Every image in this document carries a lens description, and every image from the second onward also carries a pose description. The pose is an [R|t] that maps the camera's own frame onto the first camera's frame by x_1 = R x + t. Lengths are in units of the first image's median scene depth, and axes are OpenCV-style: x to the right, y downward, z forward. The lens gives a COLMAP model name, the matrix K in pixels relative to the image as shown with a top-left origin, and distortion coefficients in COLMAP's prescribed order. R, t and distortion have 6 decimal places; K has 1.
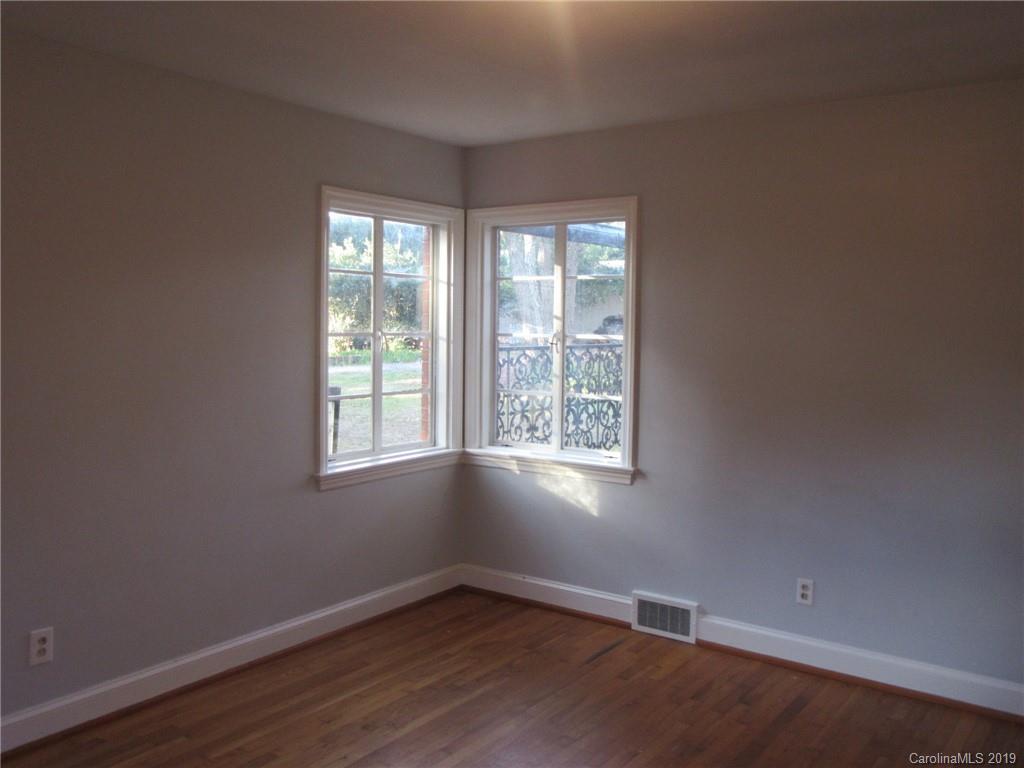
lens RADIAL K [[911.3, 0, 512.0], [0, 911.3, 384.0], [0, 0, 1]] dist [0.015430, 0.006309]
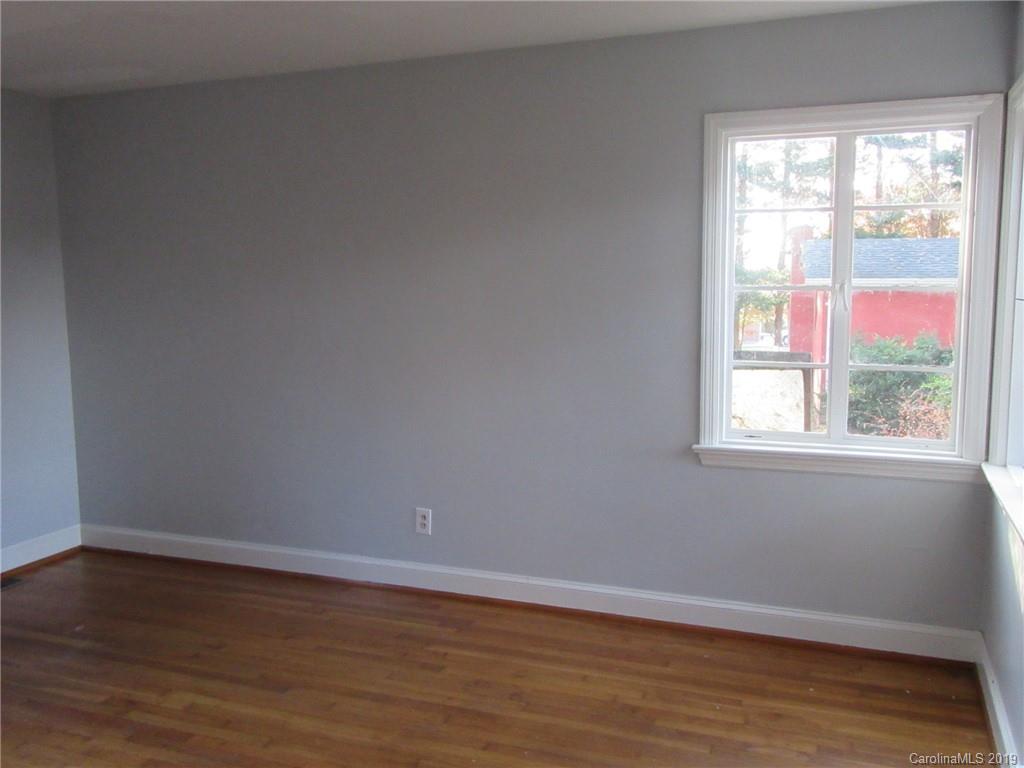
lens RADIAL K [[911.3, 0, 512.0], [0, 911.3, 384.0], [0, 0, 1]] dist [0.015430, 0.006309]
pose [[0.246674, 0.104092, -0.963492, 0.594243], [-0.057222, 0.994044, 0.092743, -0.032848], [0.967408, 0.032256, 0.251162, 0.600282]]
